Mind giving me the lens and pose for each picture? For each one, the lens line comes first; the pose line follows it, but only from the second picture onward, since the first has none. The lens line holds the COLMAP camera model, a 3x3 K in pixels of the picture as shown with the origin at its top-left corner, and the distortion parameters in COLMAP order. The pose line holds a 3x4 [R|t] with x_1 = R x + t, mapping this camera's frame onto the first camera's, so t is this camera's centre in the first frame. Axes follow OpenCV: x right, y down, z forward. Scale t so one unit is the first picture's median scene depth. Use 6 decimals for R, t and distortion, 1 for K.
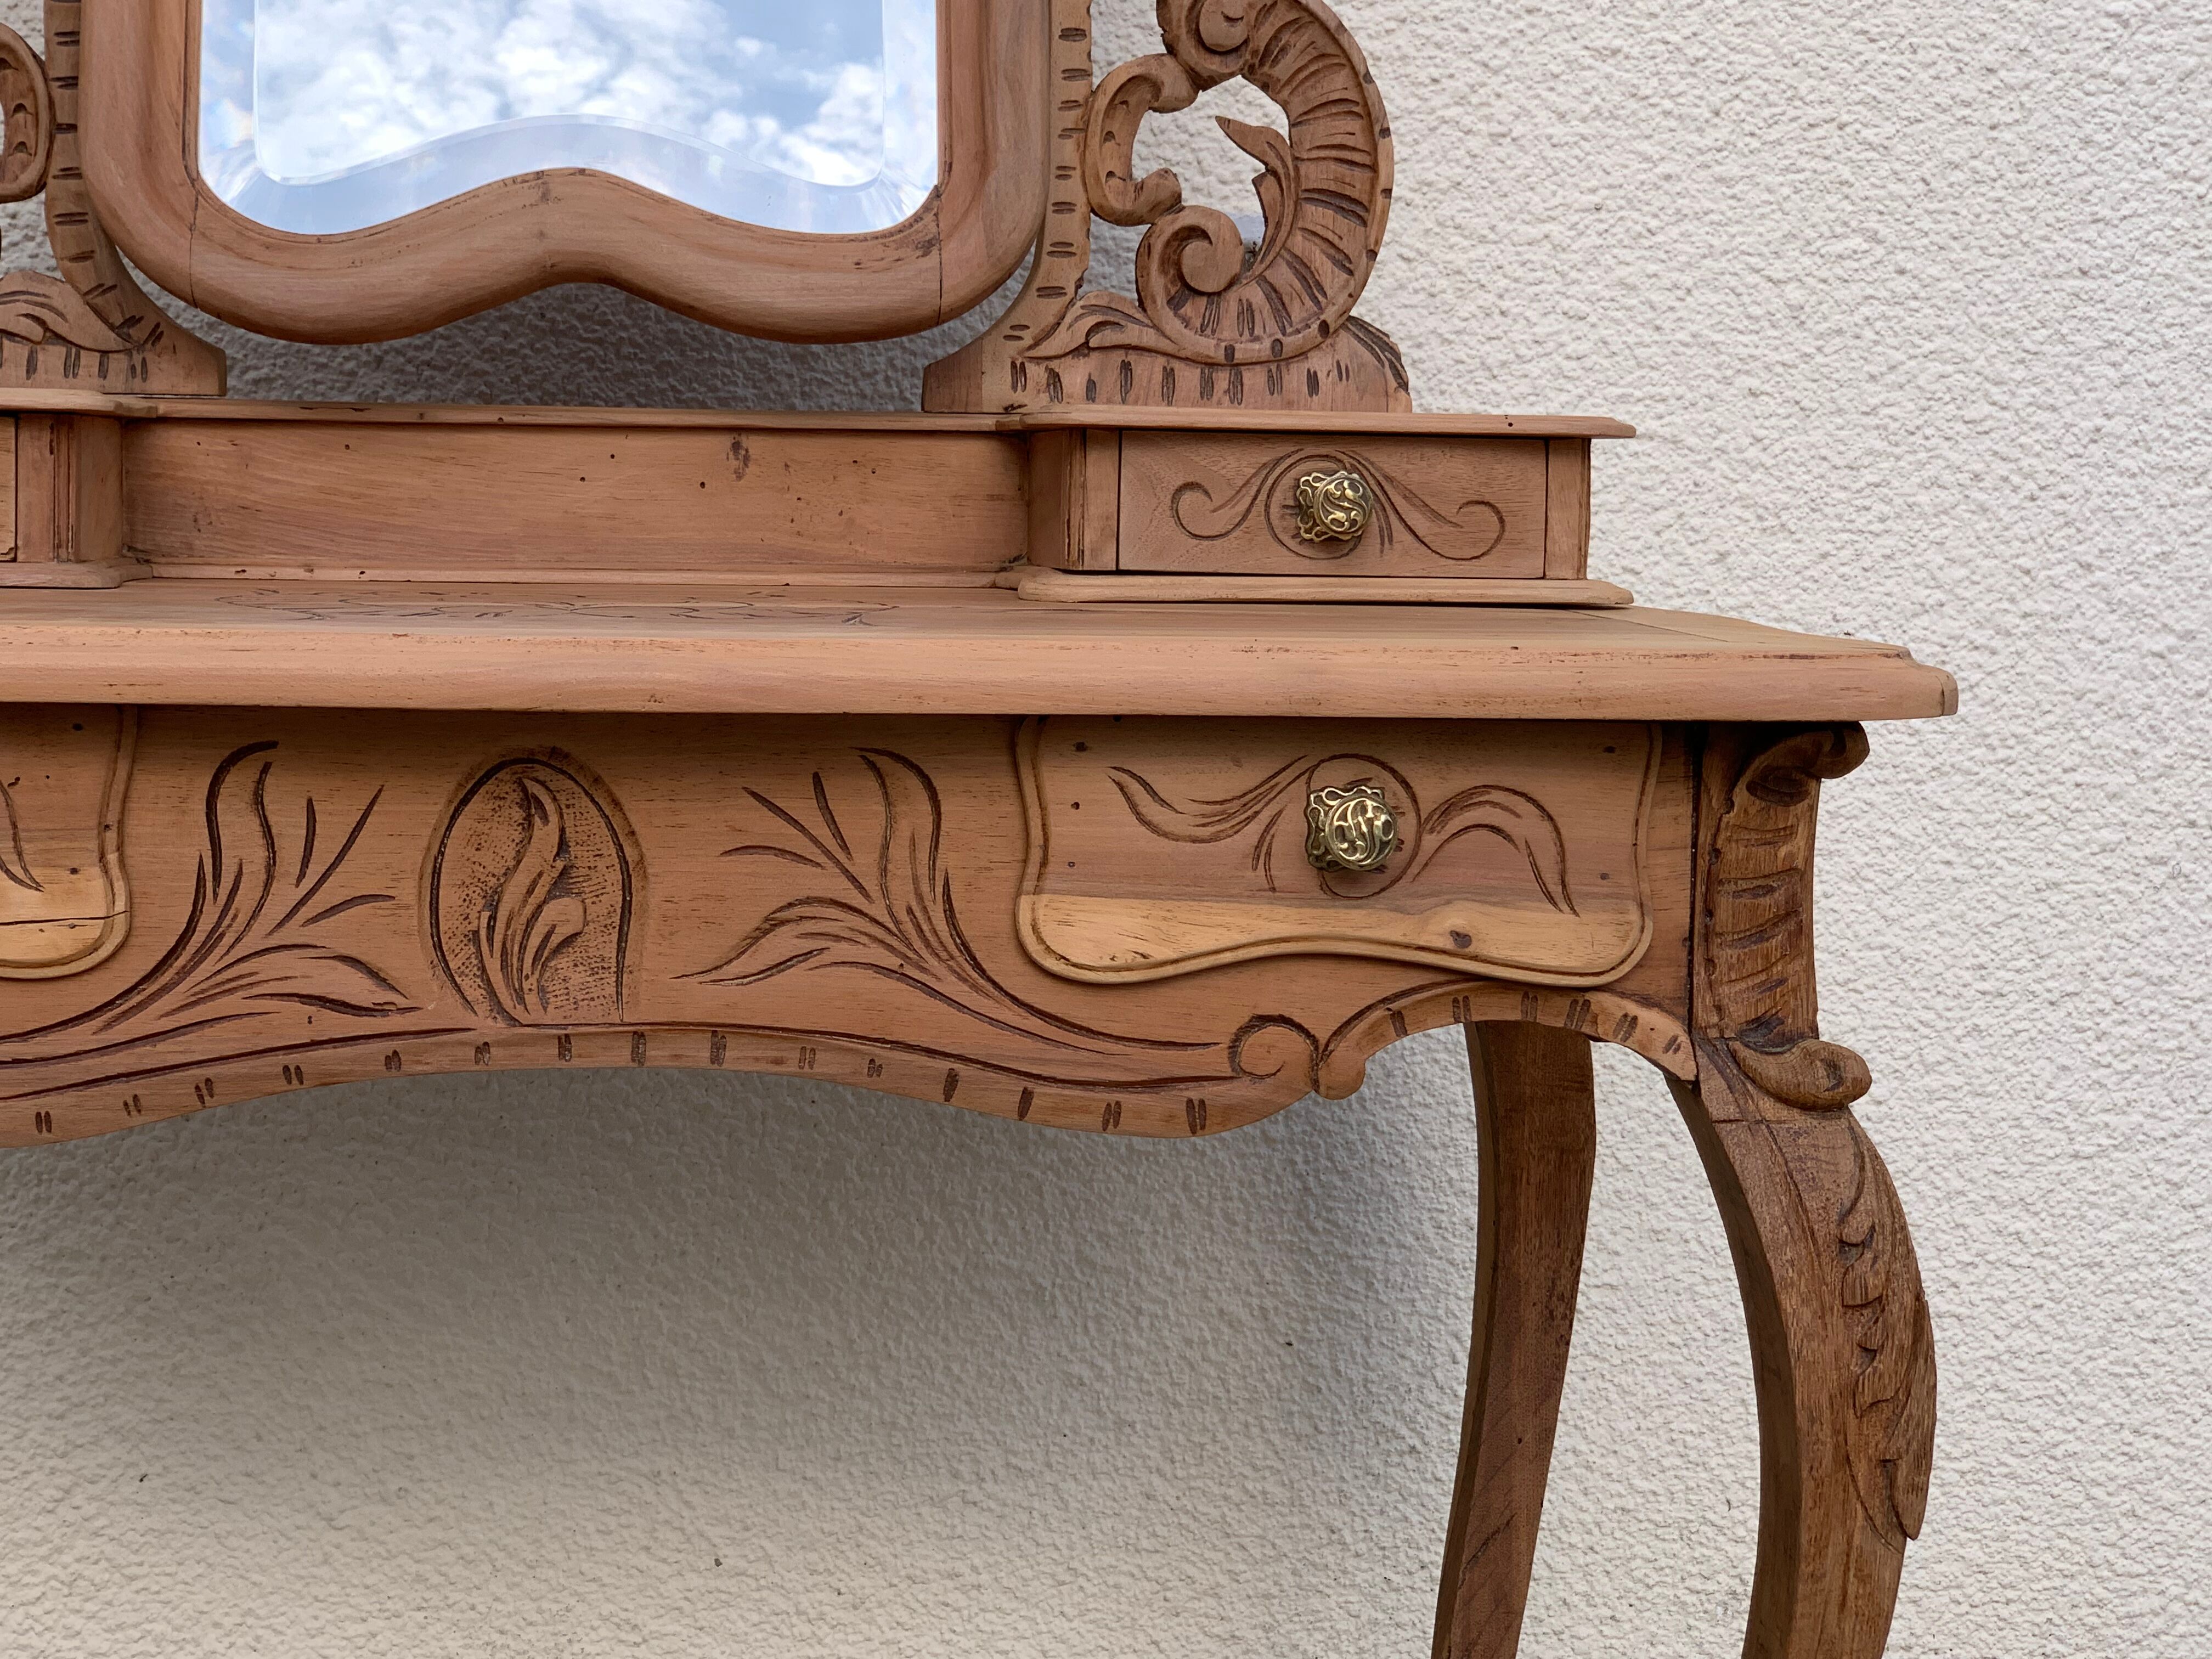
lens RADIAL K [[3617.4, 0, 1082.9], [0, 3617.4, 772.0], [0, 0, 1]] dist [0.029156, -0.053078]
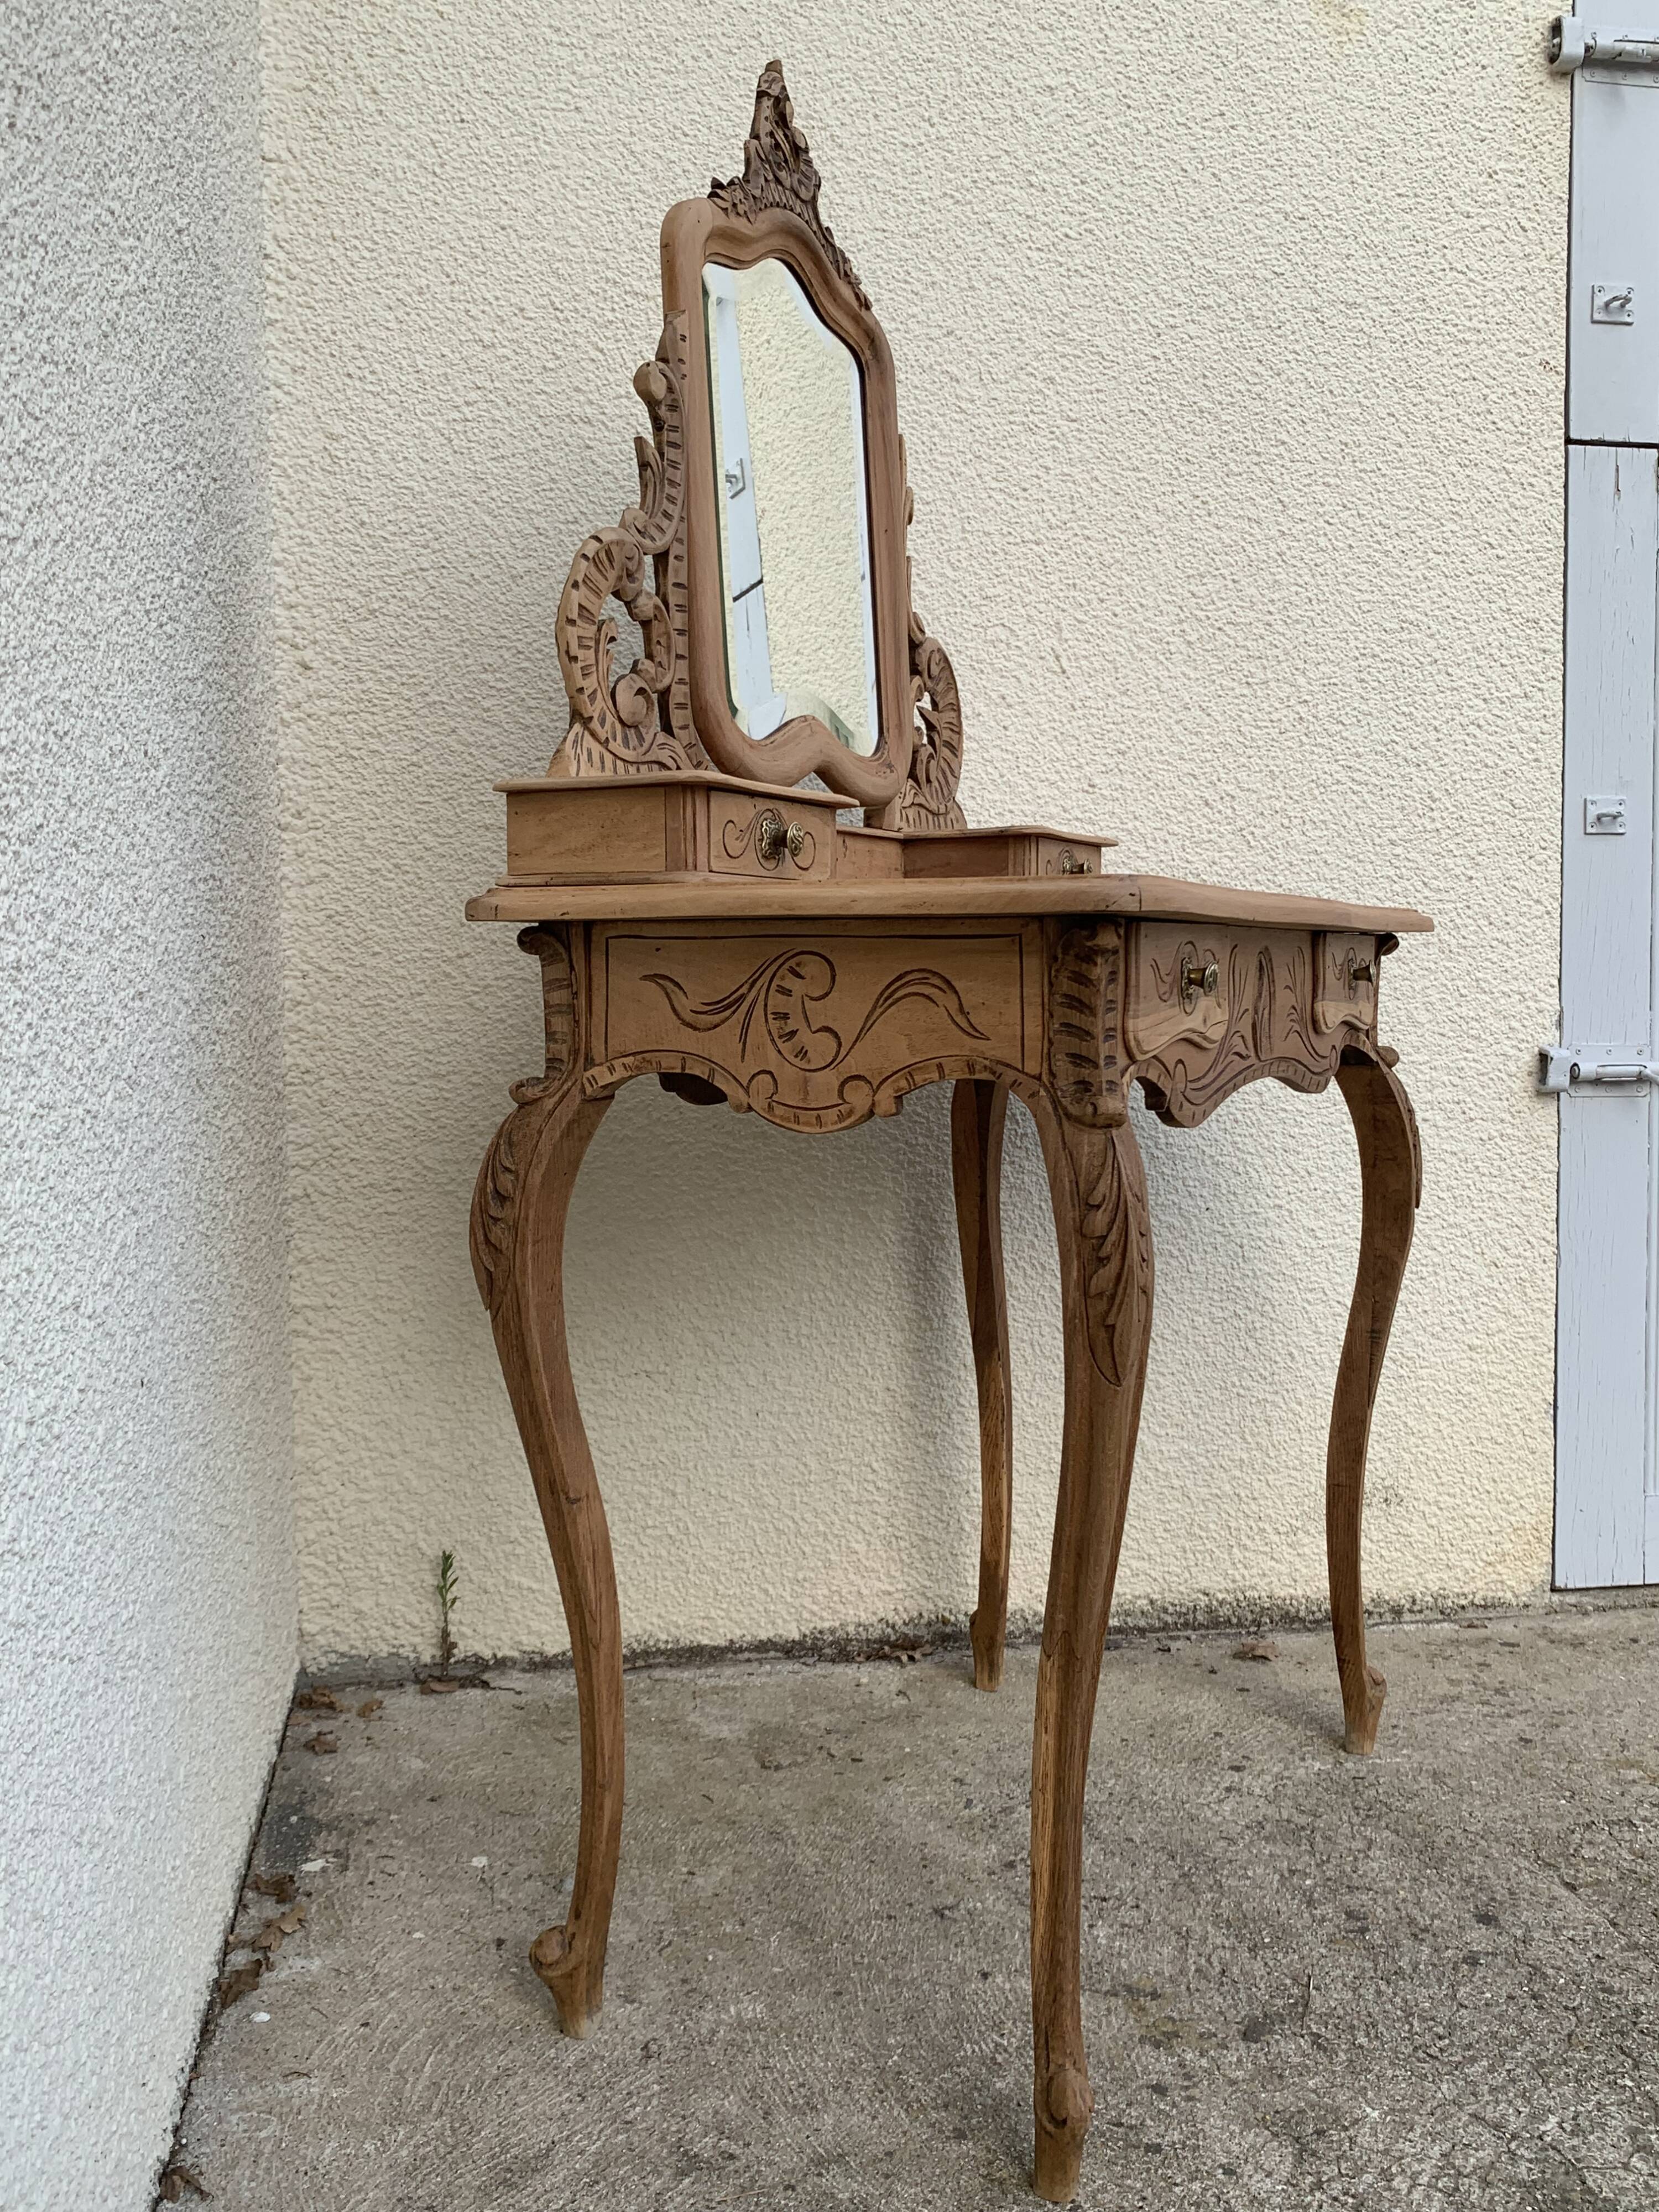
lens RADIAL K [[1998.2, 0, 831.1], [0, 1998.2, 1134.9], [0, 0, 1]] dist [-0.169949, 0.507083]
pose [[0.553165, -0.086277, 0.828592, -1.085671], [0.081350, 0.995463, 0.049343, 0.020008], [-0.829090, 0.040111, 0.557674, 0.386412]]
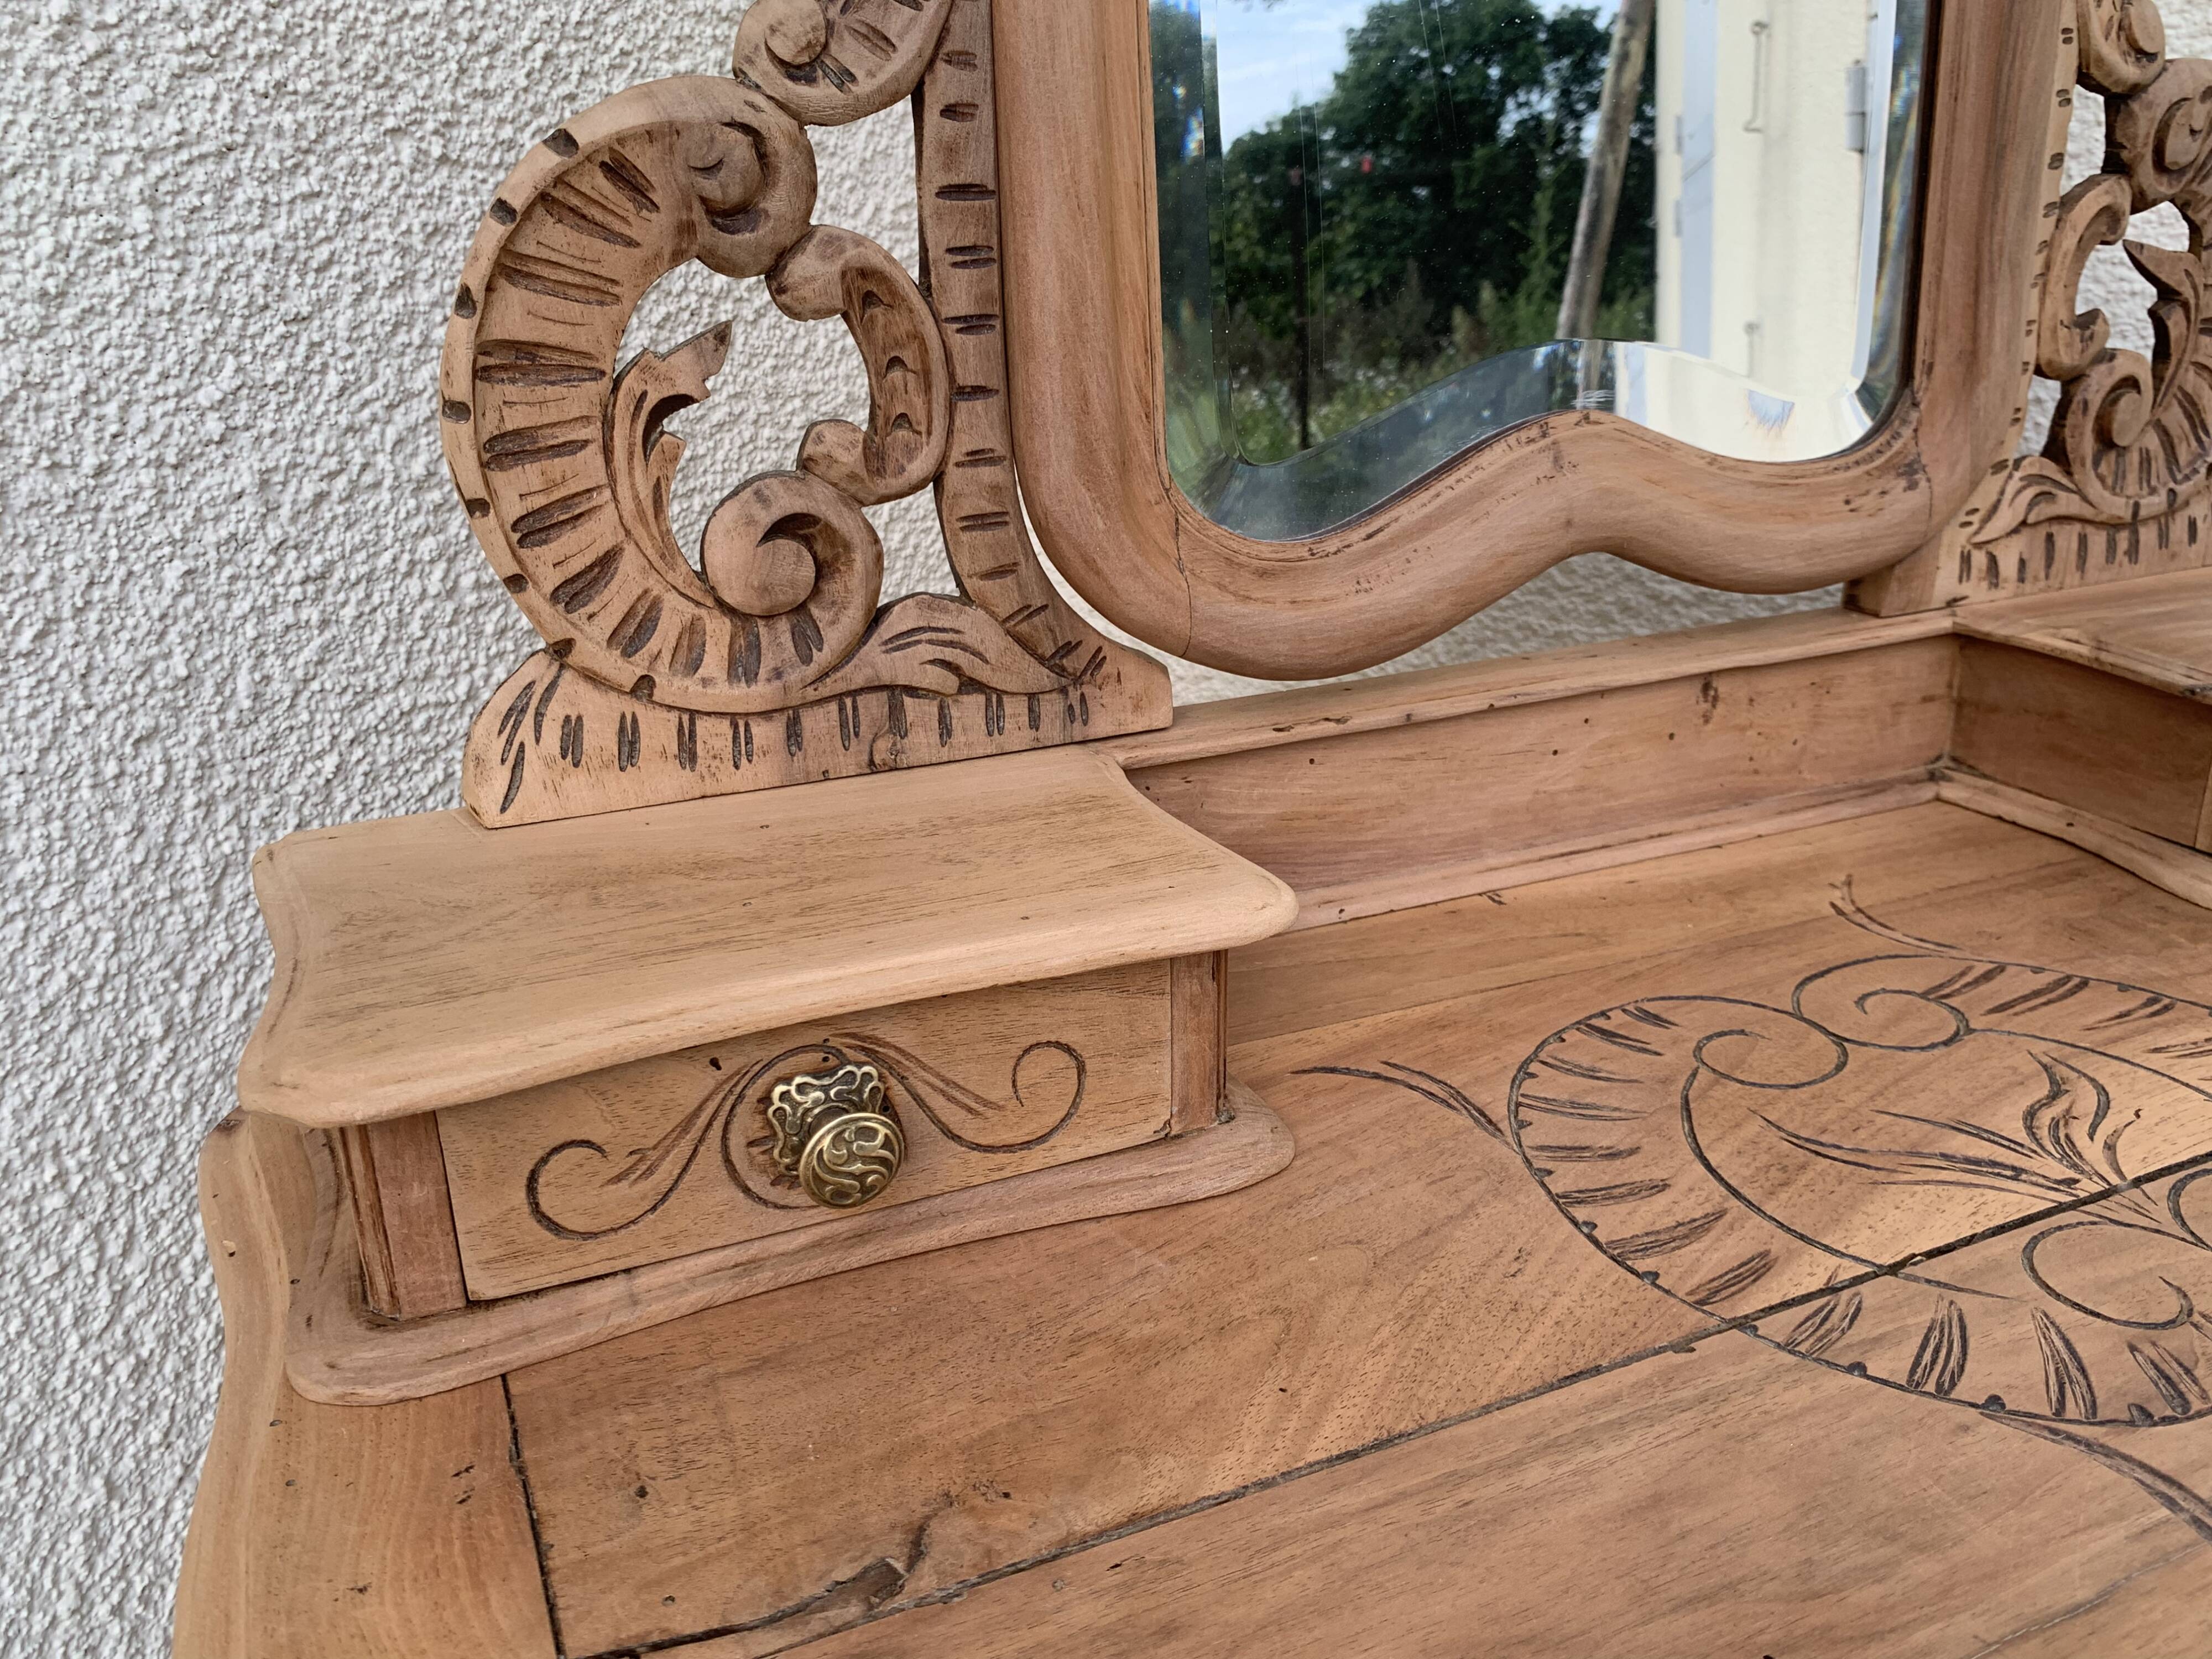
lens RADIAL K [[1825.7, 0, 1133.6], [0, 1825.7, 826.2], [0, 0, 1]] dist [0.035828, -0.067715]
pose [[0.956351, -0.136859, 0.258192, -0.351171], [0.060984, 0.957566, 0.281688, -0.194096], [-0.285787, -0.253647, 0.924115, 0.644993]]
